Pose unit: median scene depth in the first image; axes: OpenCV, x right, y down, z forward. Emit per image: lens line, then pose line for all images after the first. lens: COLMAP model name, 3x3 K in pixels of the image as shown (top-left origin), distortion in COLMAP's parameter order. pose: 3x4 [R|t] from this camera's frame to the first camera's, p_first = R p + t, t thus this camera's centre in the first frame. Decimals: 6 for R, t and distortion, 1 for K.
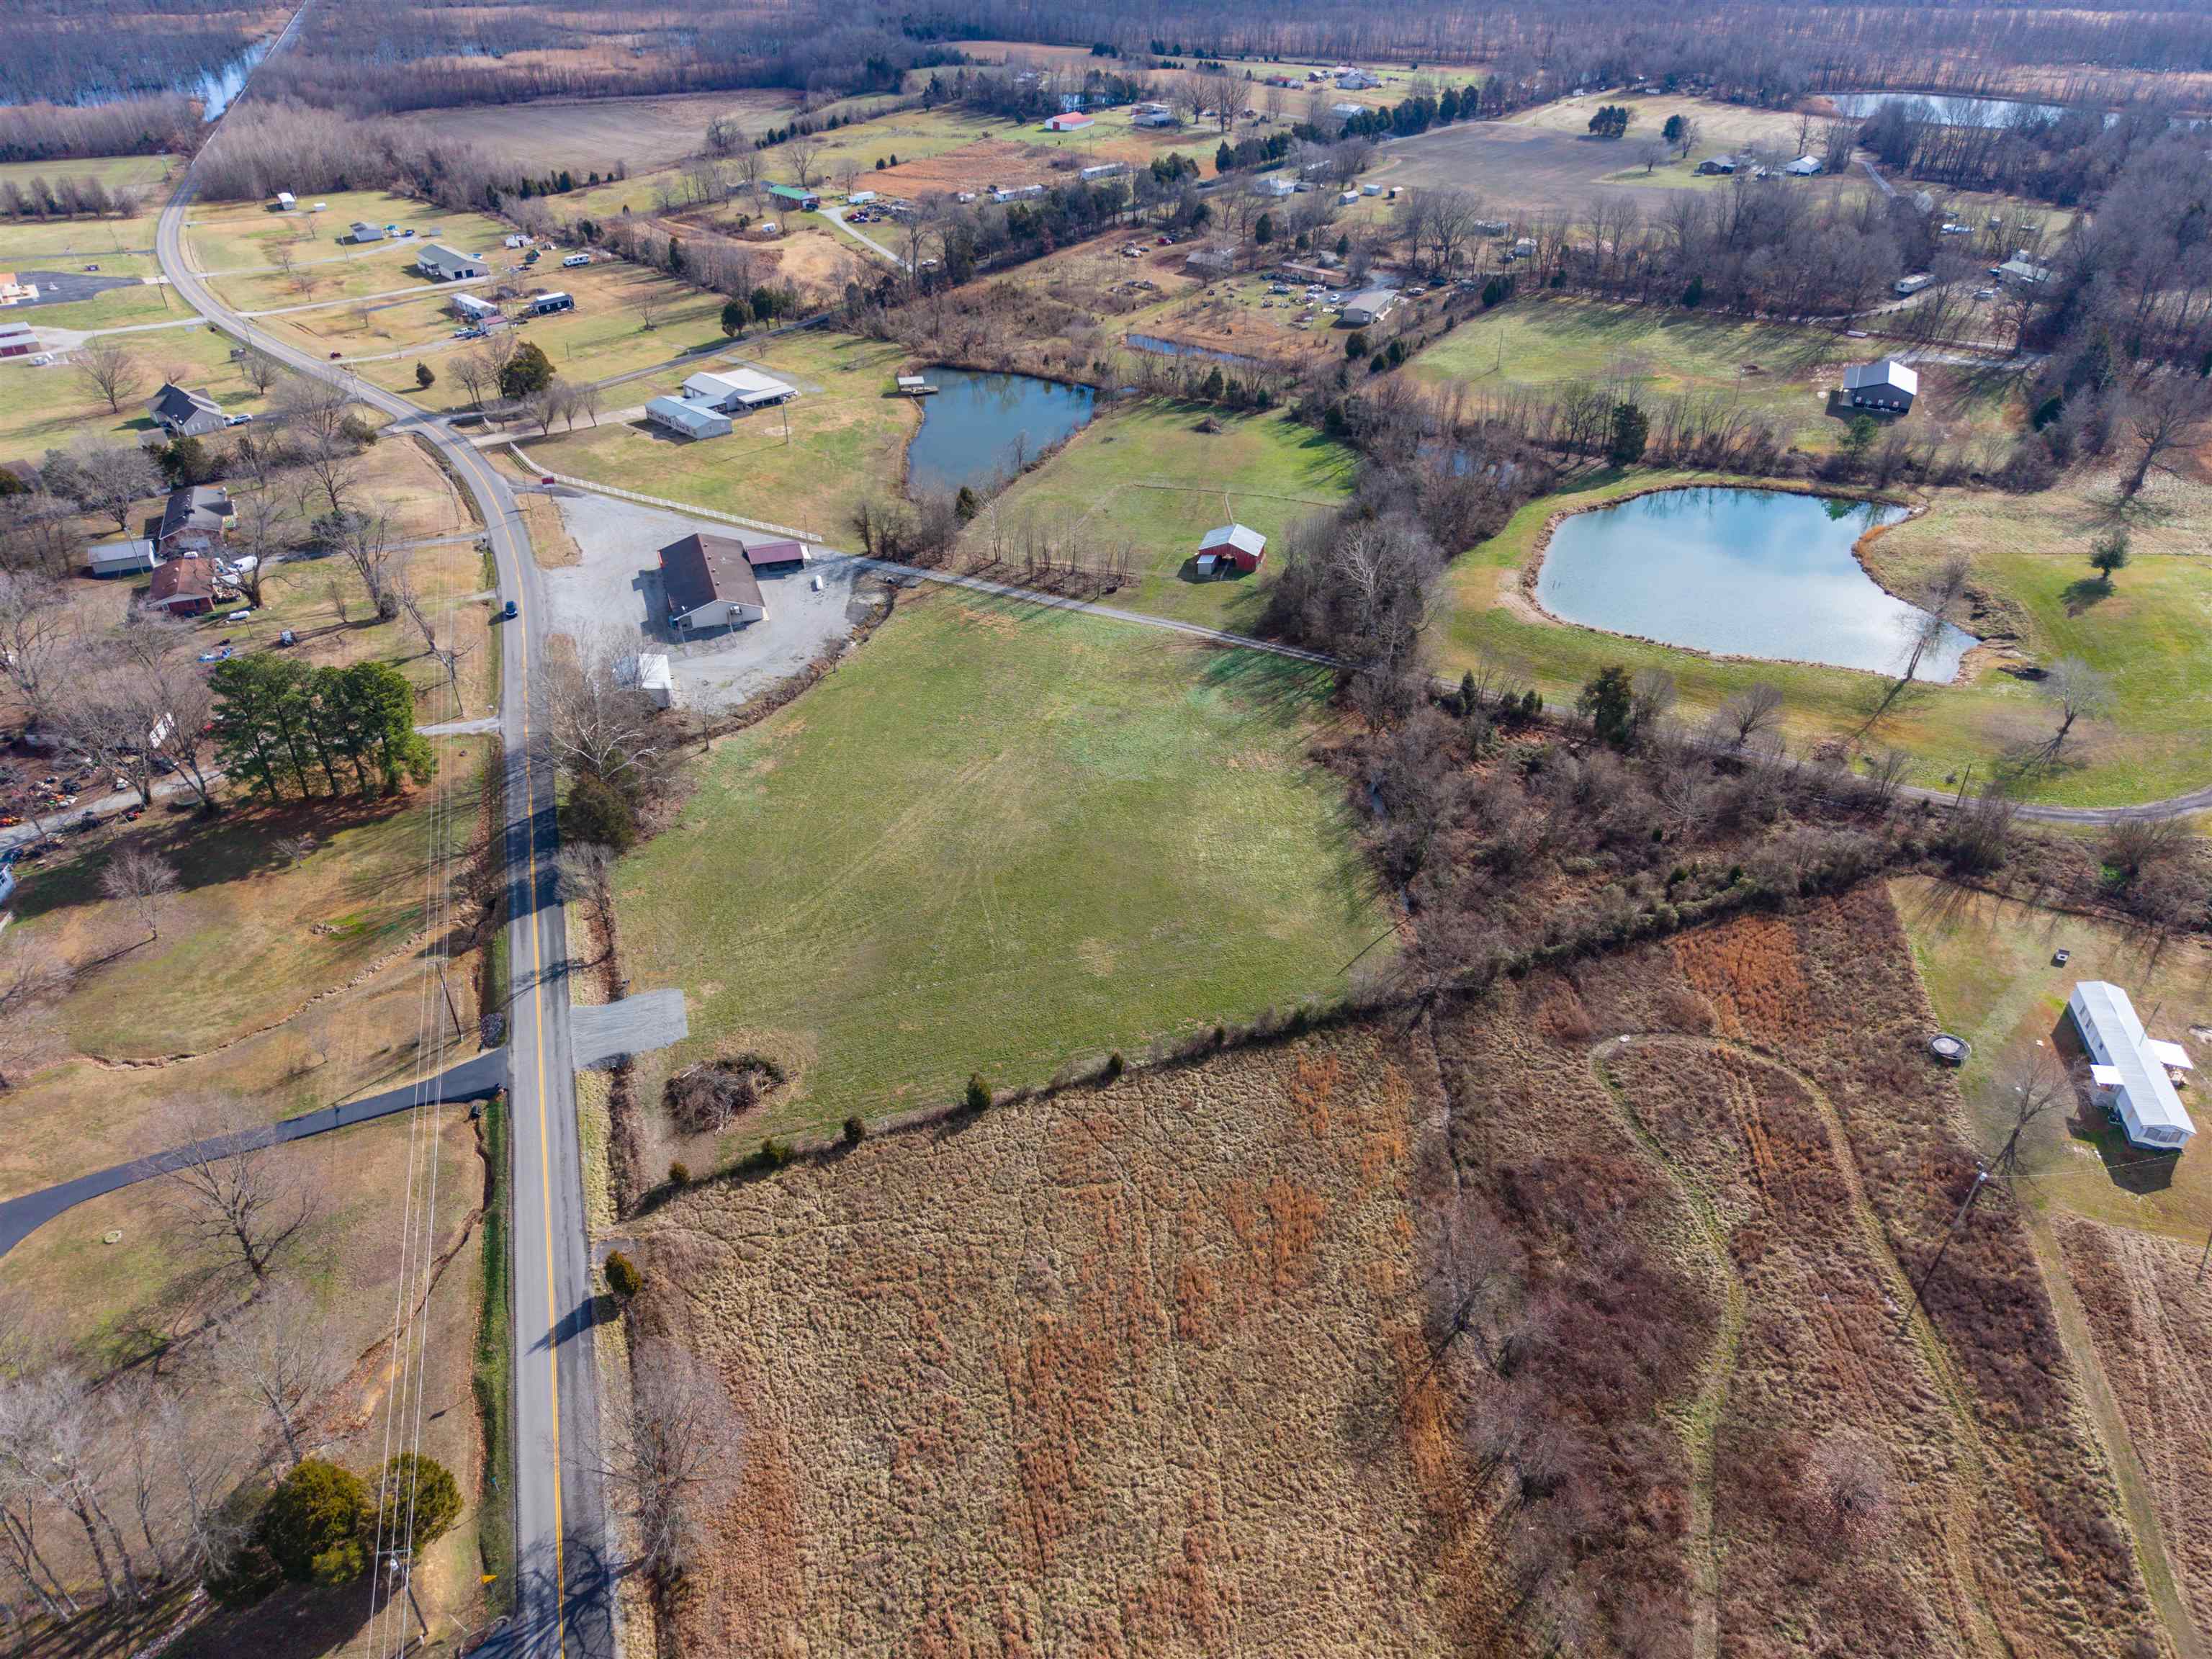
lens RADIAL K [[1480.0, 0, 1106.0], [0, 1480.0, 829.5], [0, 0, 1]] dist [0.009295, -0.005861]
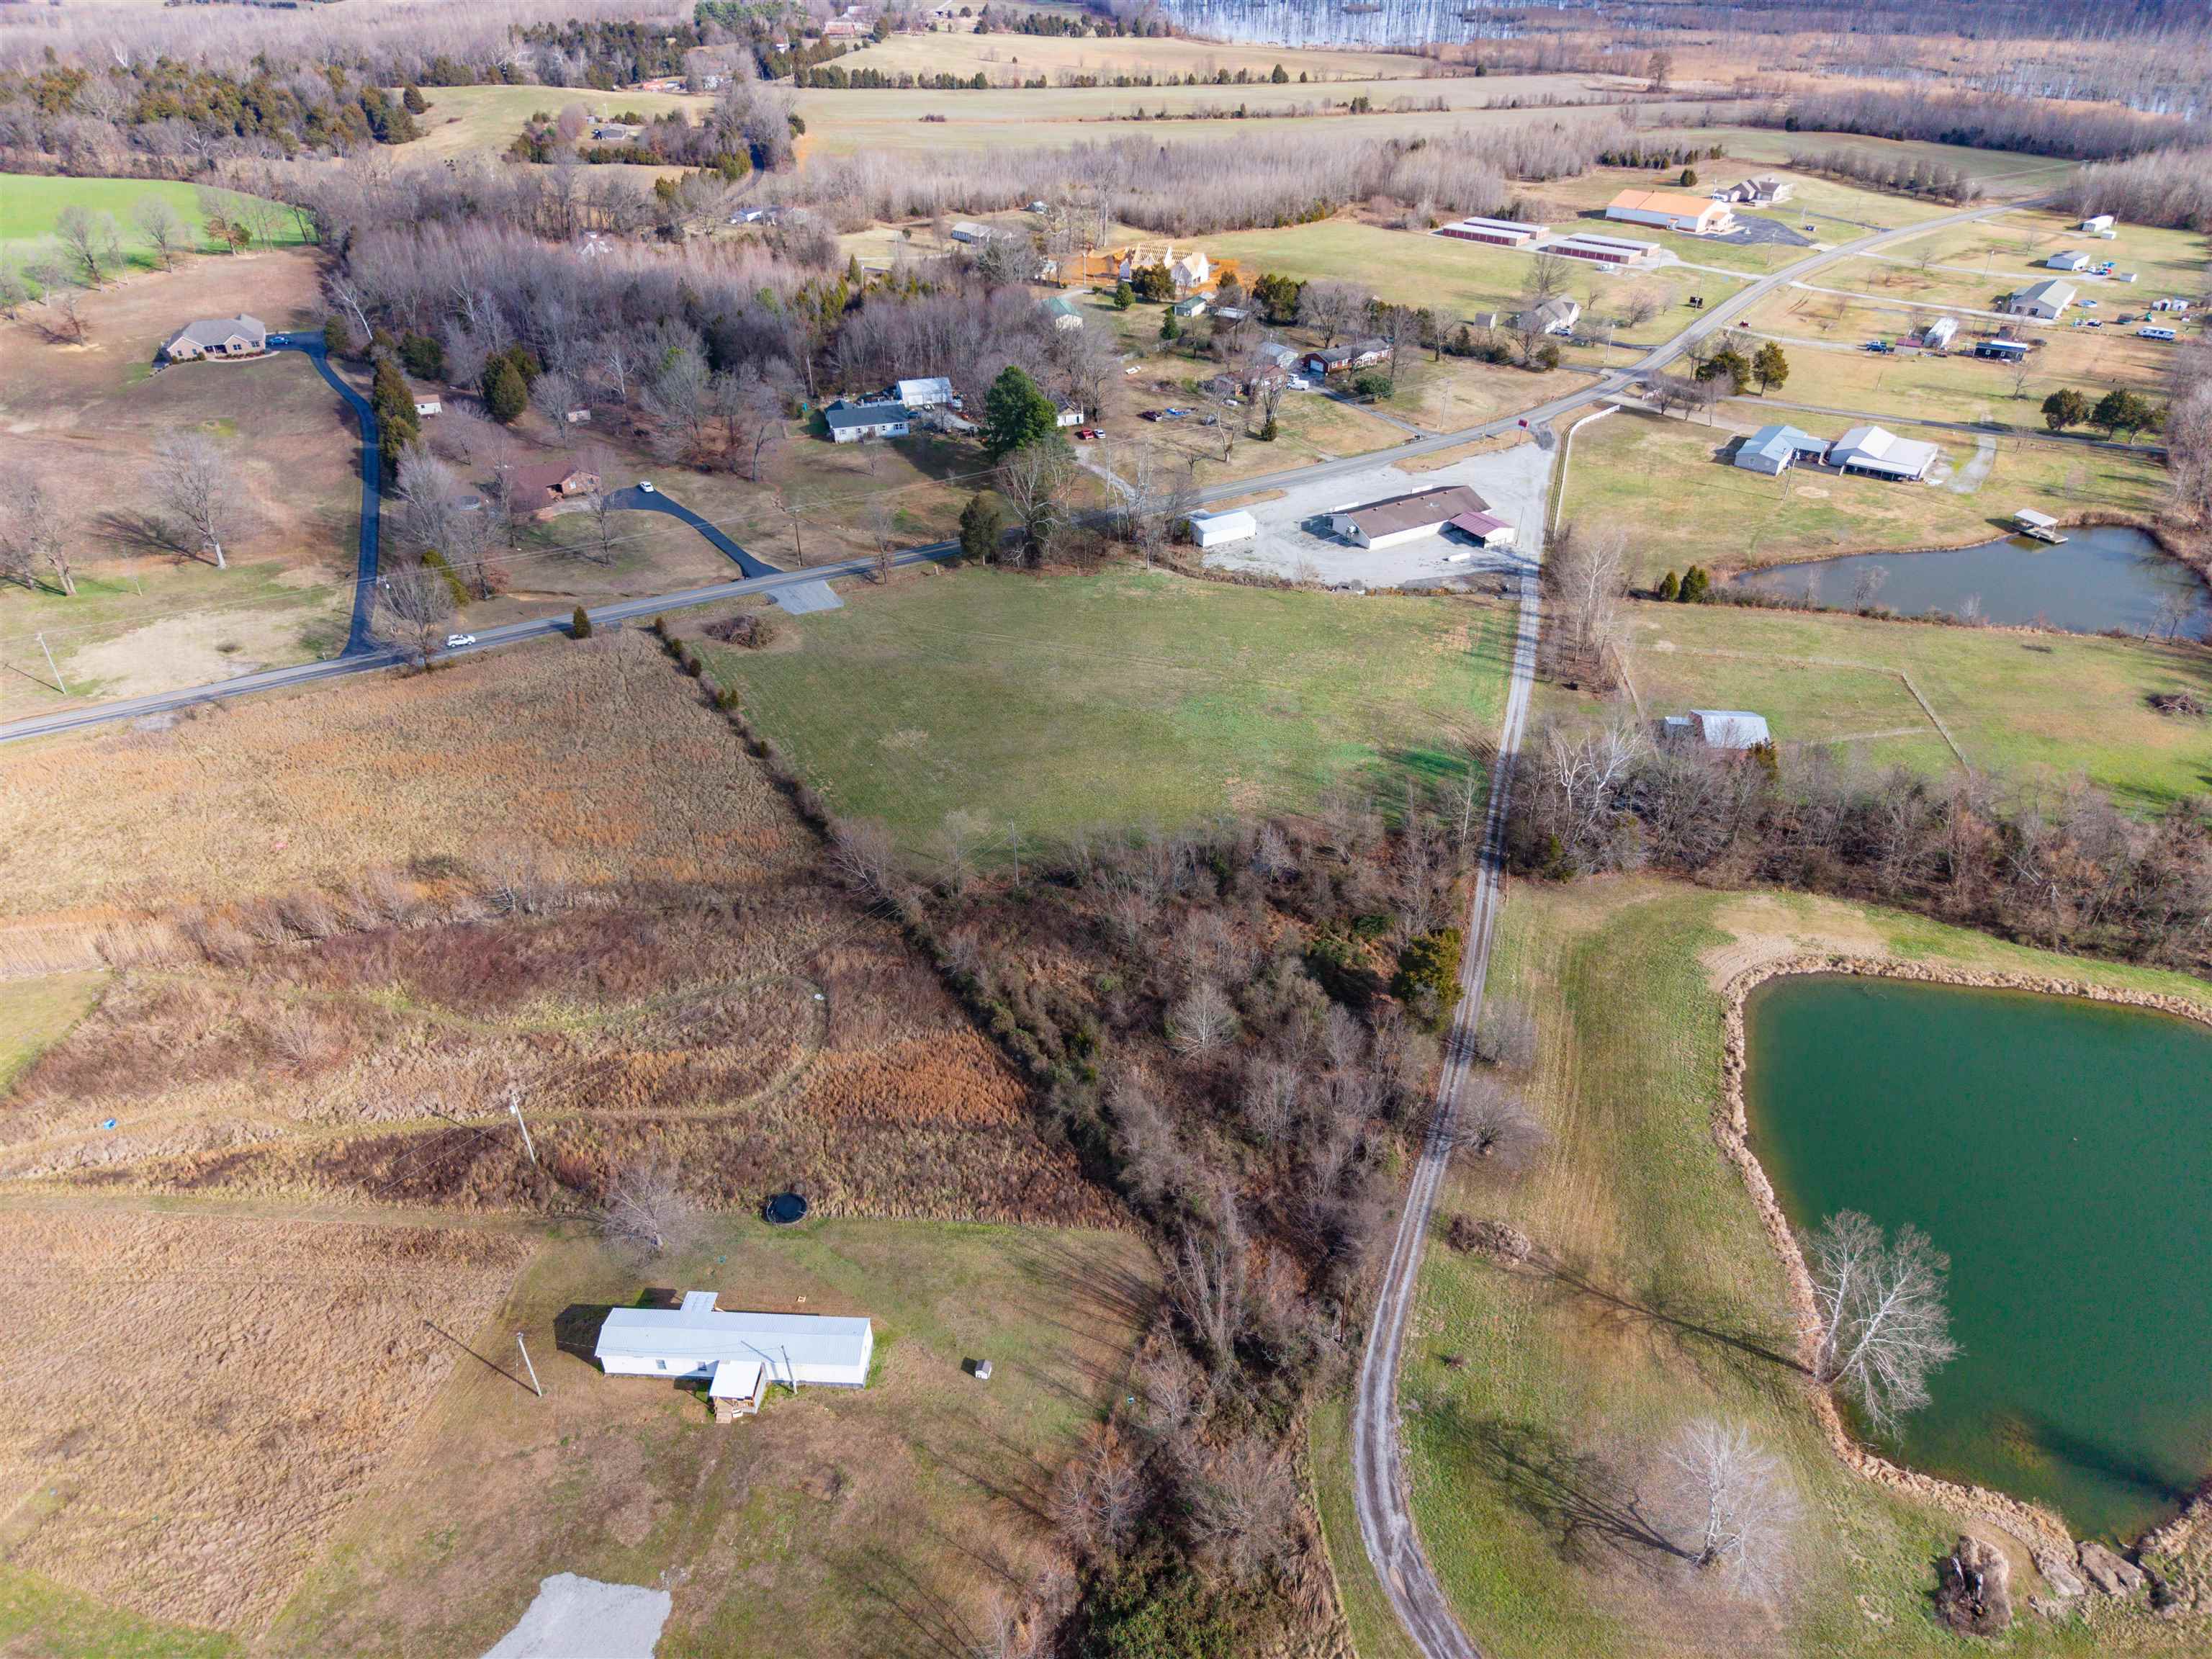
lens RADIAL K [[1480.0, 0, 1106.0], [0, 1480.0, 829.5], [0, 0, 1]] dist [0.009295, -0.005861]
pose [[0.178675, 0.532930, -0.827080, 0.988265], [-0.539450, 0.756060, 0.370631, -0.370692], [0.822842, 0.379946, 0.422578, 0.568929]]
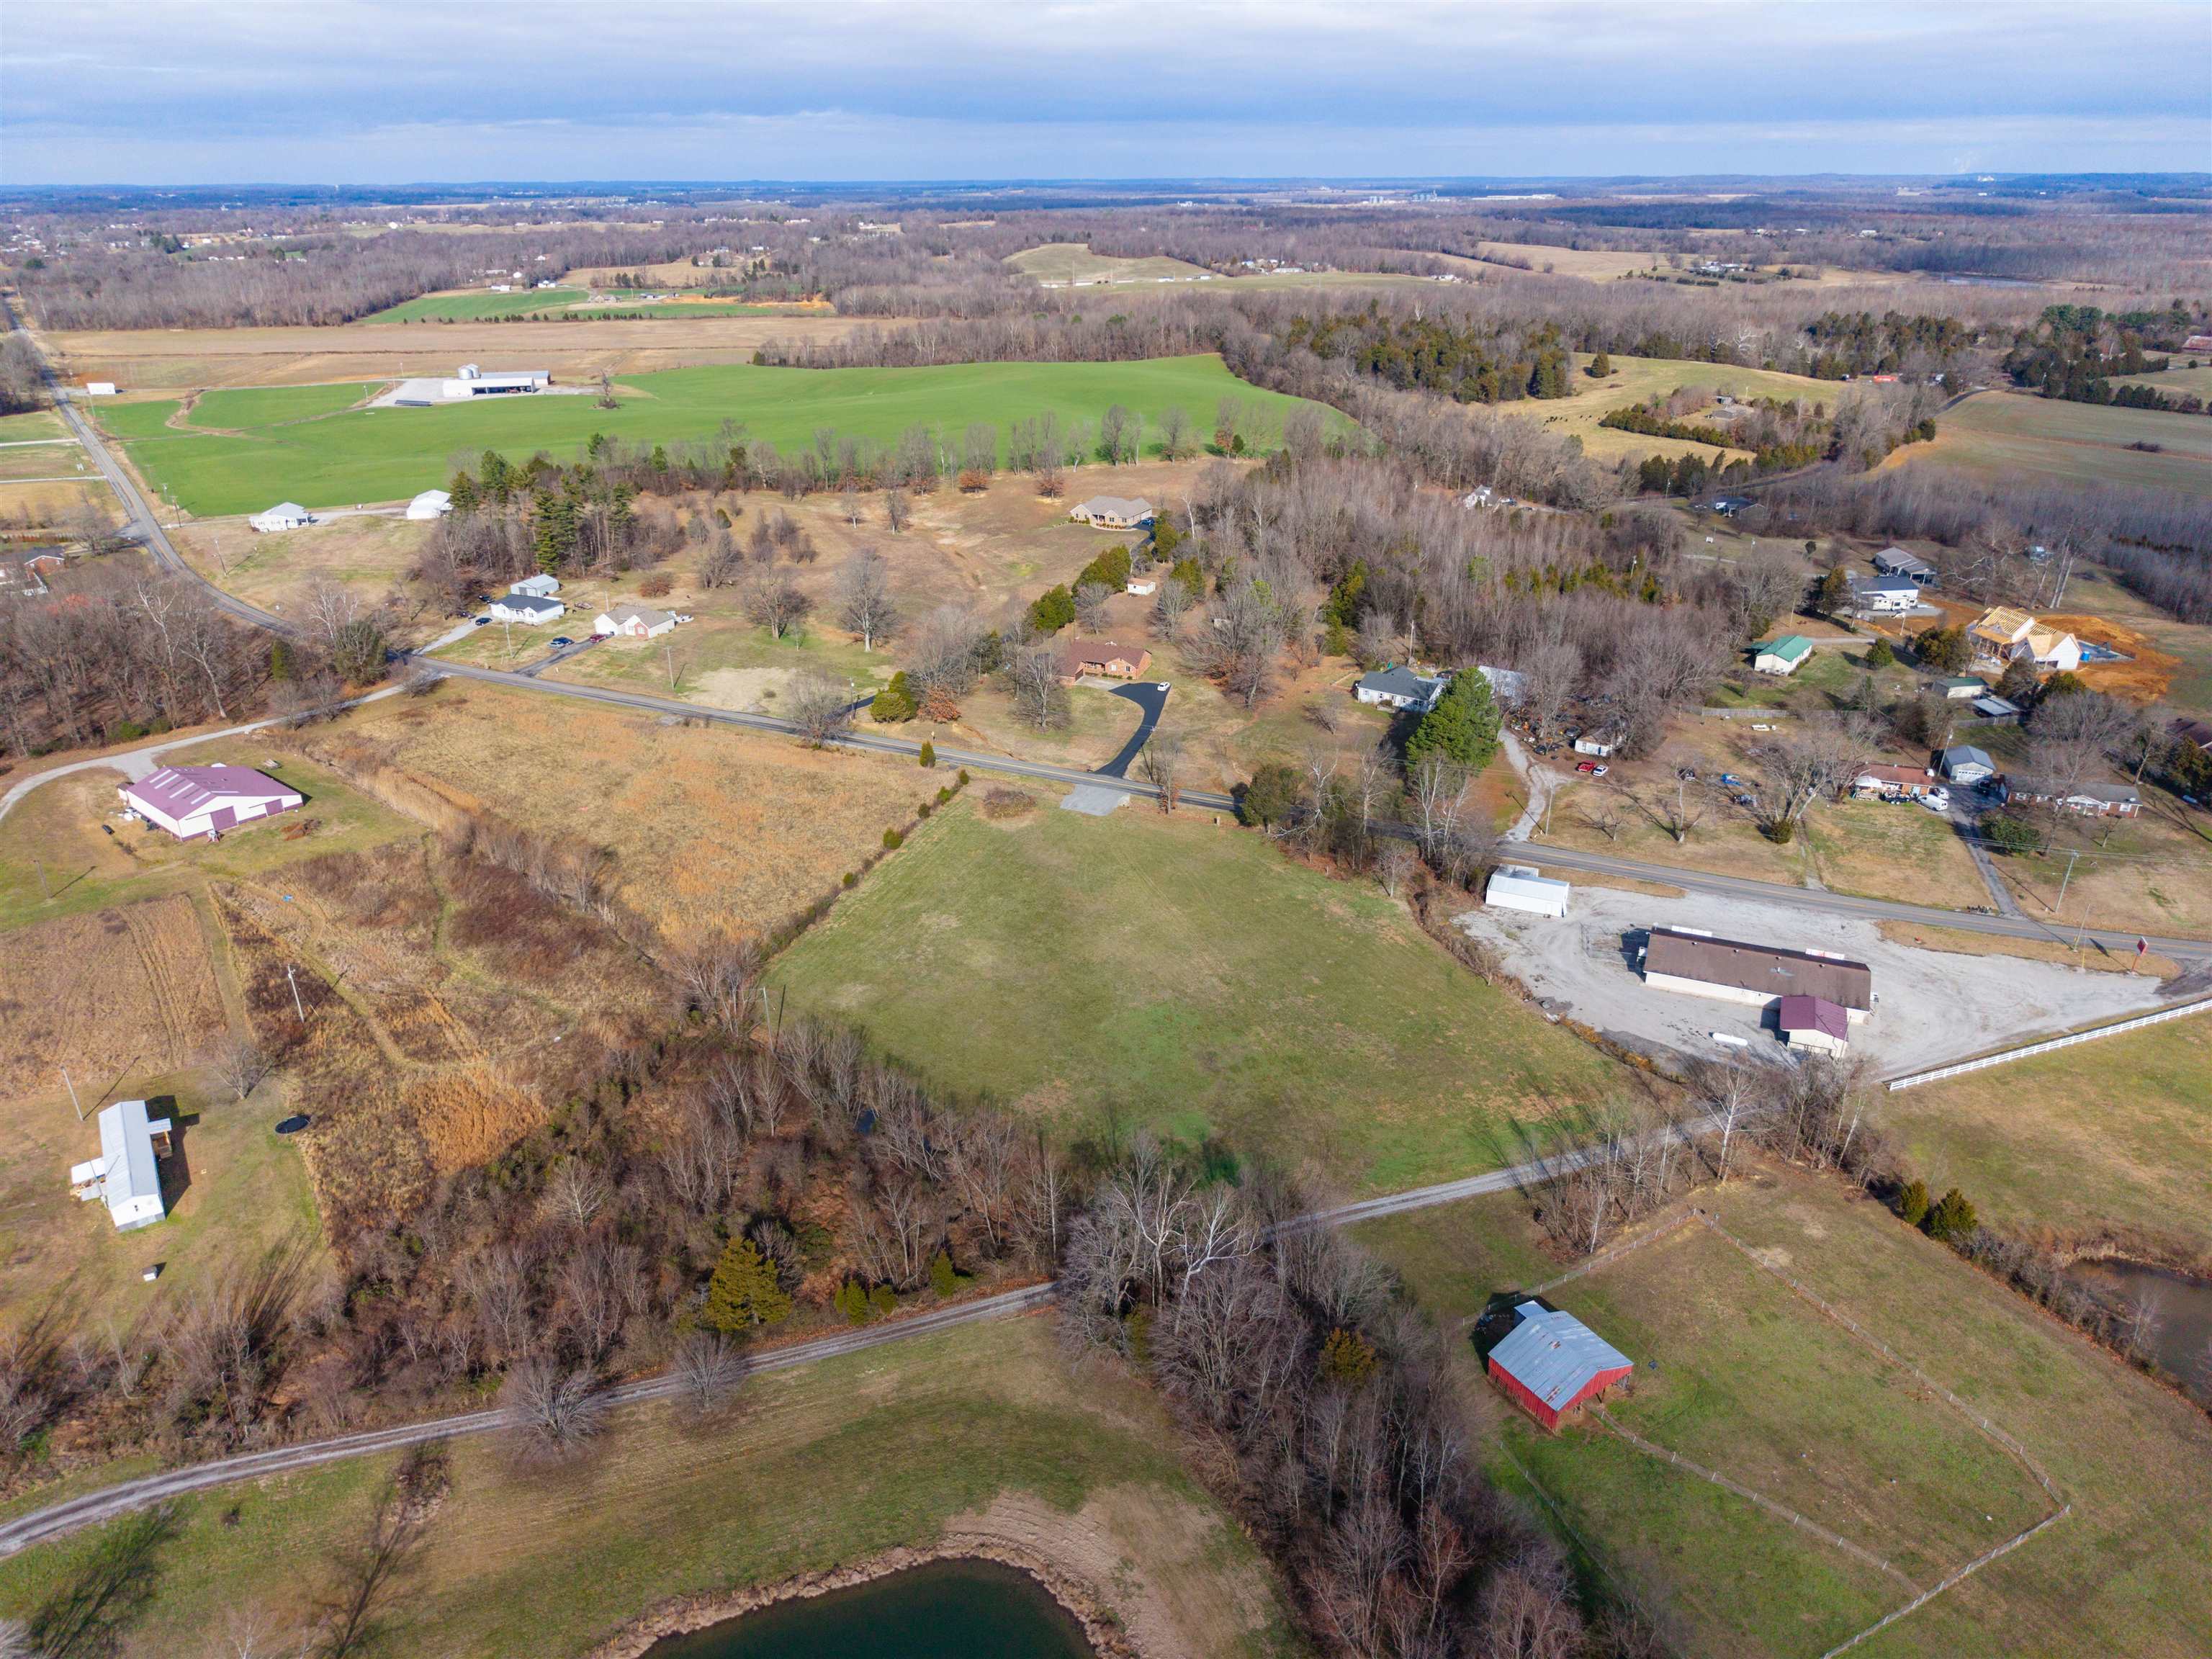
lens RADIAL K [[1480.0, 0, 1106.0], [0, 1480.0, 829.5], [0, 0, 1]] dist [0.009295, -0.005861]
pose [[-0.672319, 0.298040, -0.677613, 0.696967], [-0.408871, 0.613566, 0.675546, -0.840319], [0.617100, 0.731238, -0.290652, 1.270342]]
